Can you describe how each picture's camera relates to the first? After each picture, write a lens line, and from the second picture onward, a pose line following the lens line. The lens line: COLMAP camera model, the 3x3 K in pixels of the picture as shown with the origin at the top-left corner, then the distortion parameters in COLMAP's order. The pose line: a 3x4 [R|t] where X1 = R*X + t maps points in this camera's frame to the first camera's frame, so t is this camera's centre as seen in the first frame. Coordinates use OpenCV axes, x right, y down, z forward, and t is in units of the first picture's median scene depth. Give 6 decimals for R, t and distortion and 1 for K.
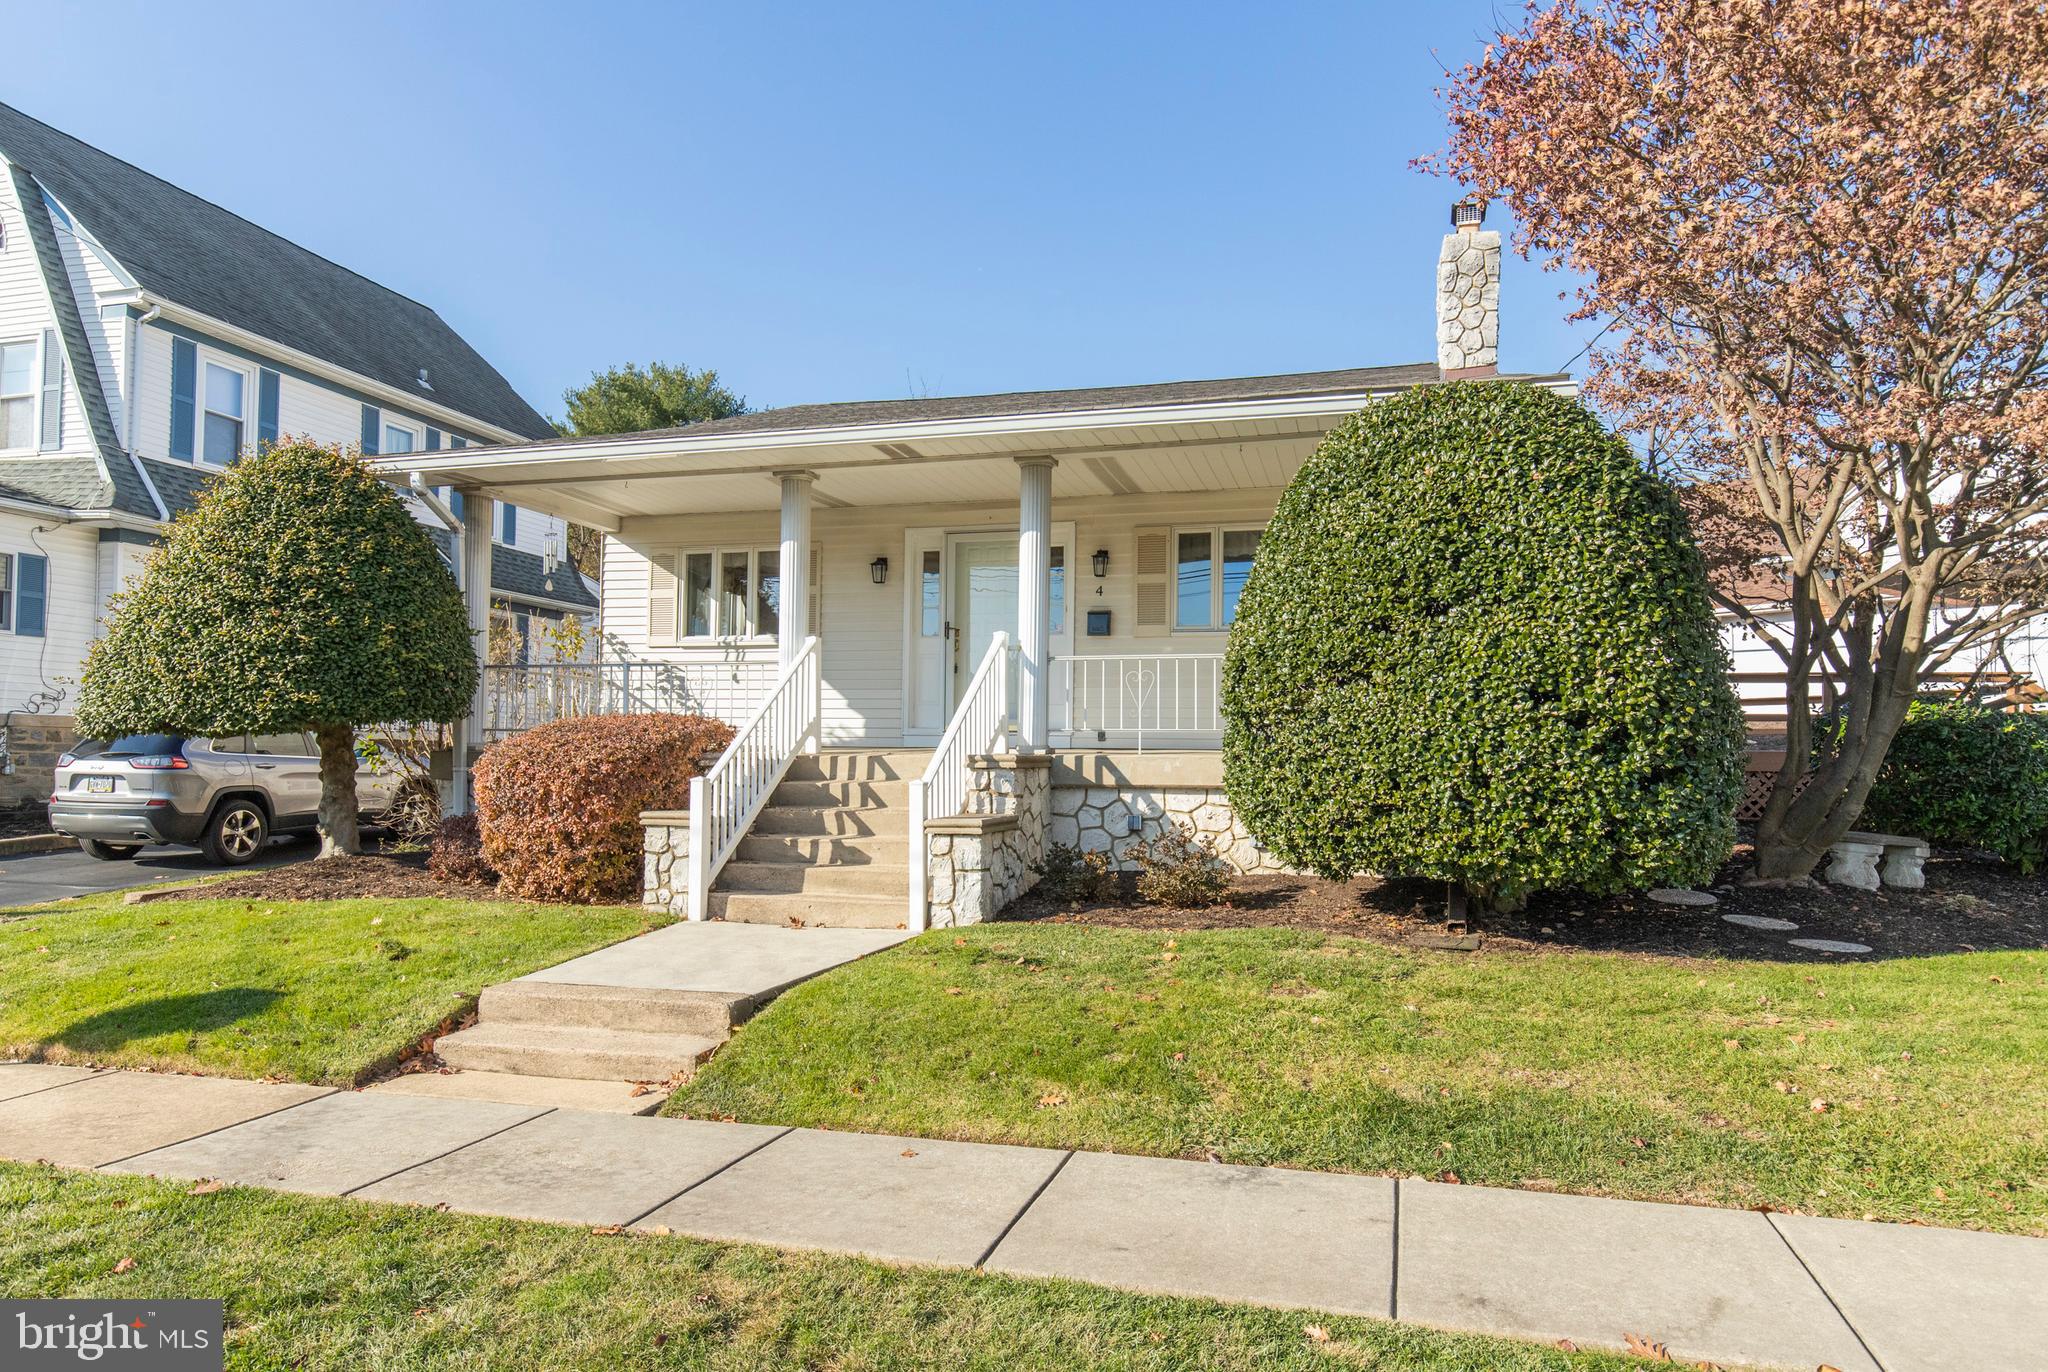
lens RADIAL K [[1278.1, 0, 1024.9], [0, 1278.1, 669.3], [0, 0, 1]] dist [0.010419, -0.003422]
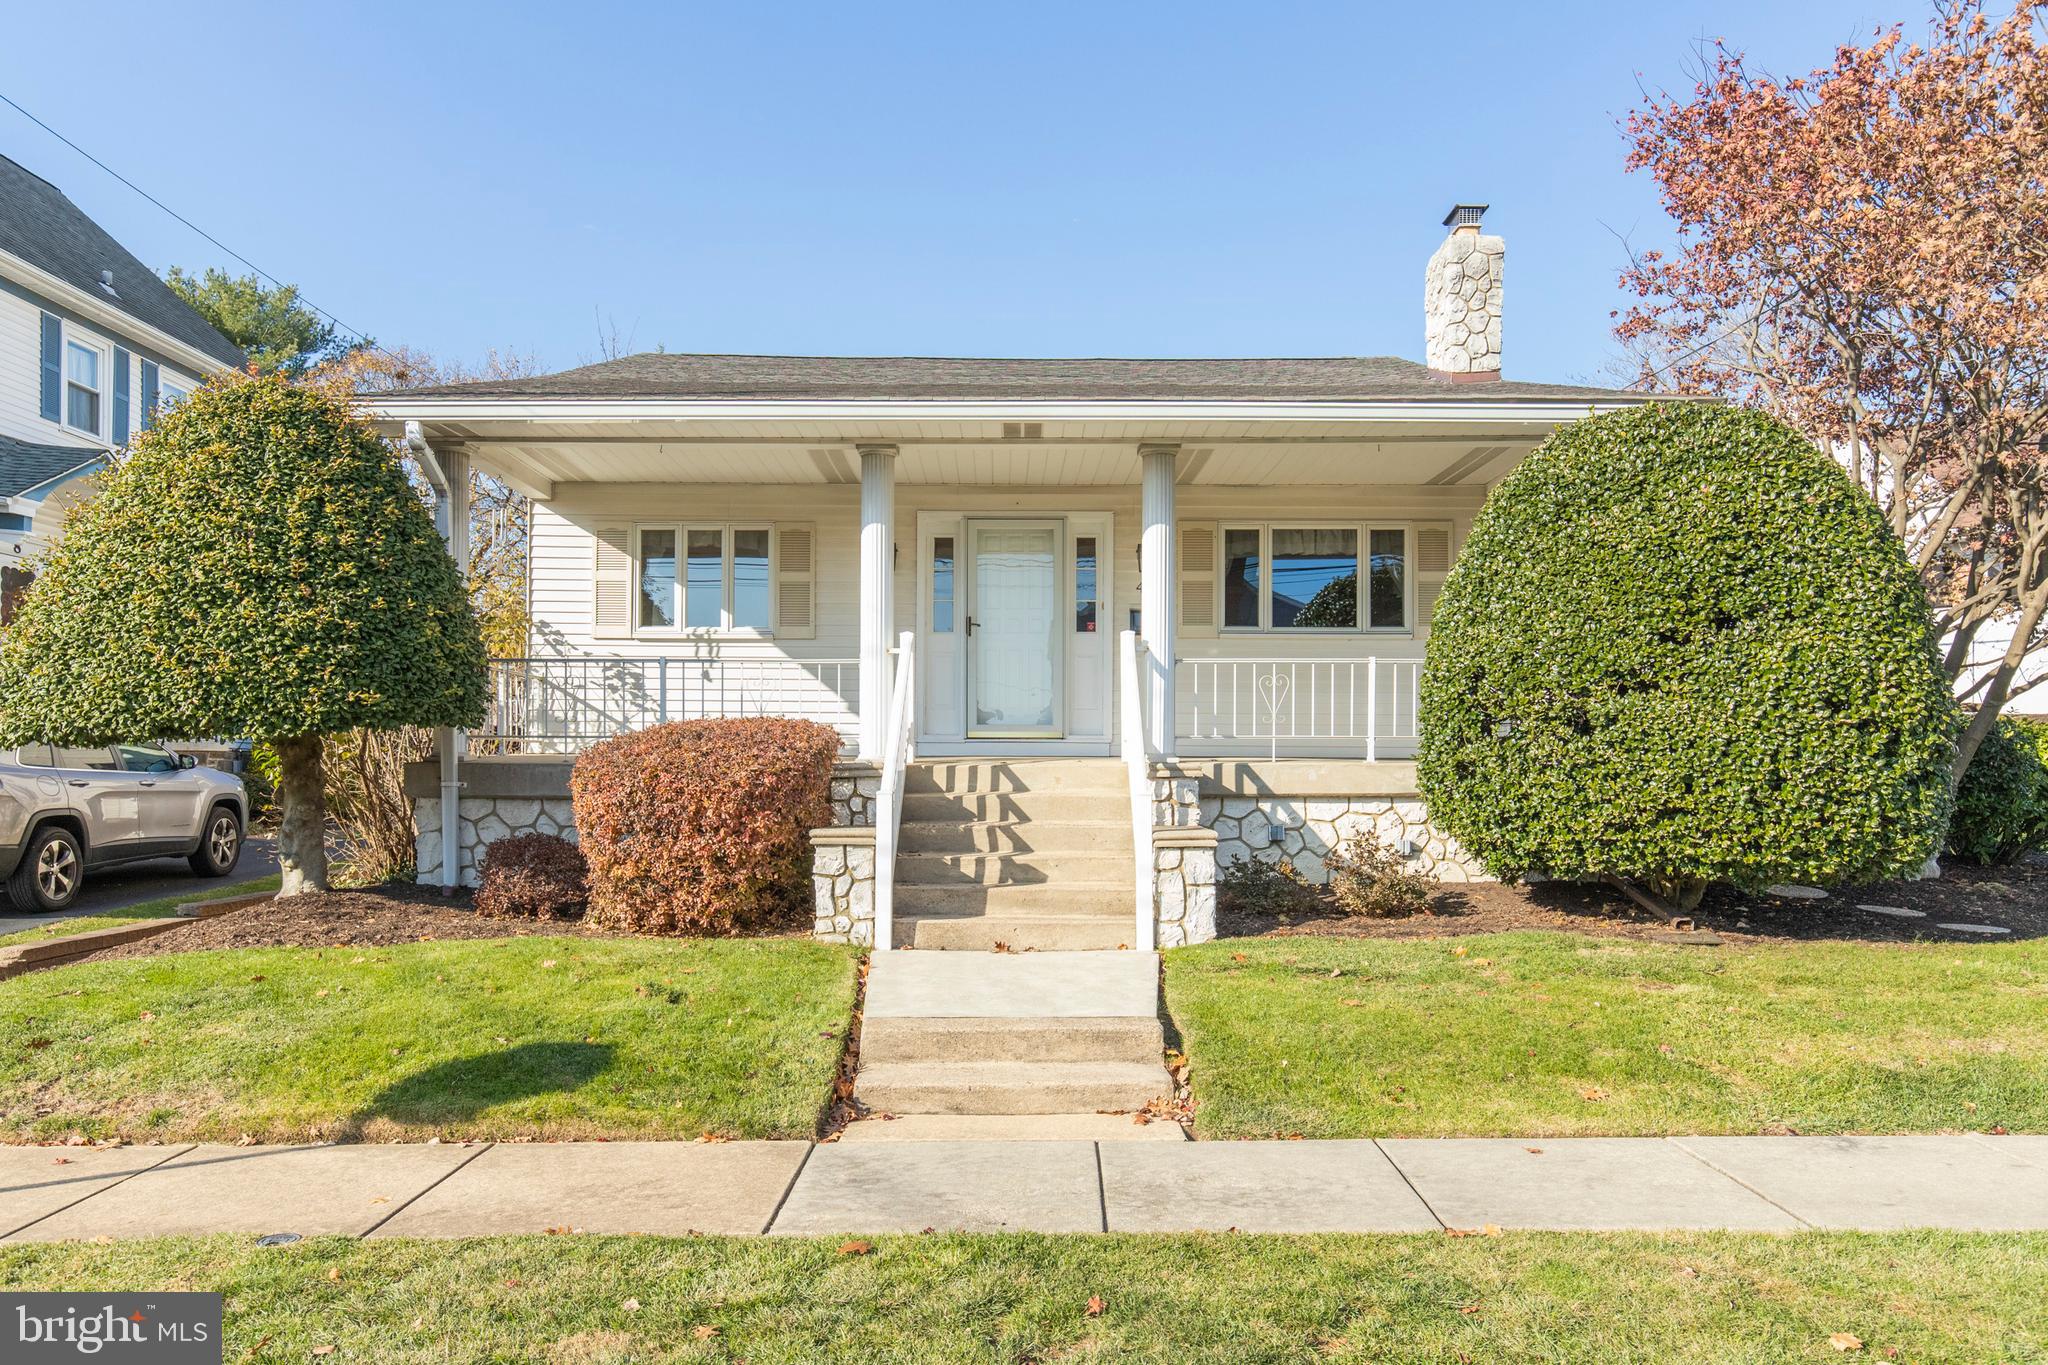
lens RADIAL K [[1455.6, 0, 1025.3], [0, 1455.6, 698.7], [0, 0, 1]] dist [-0.000069, 0.001517]
pose [[0.963328, 0.006524, 0.268248, -0.432724], [-0.012376, 0.999721, 0.020133, -0.000693], [-0.268042, -0.022714, 0.963139, -0.001565]]
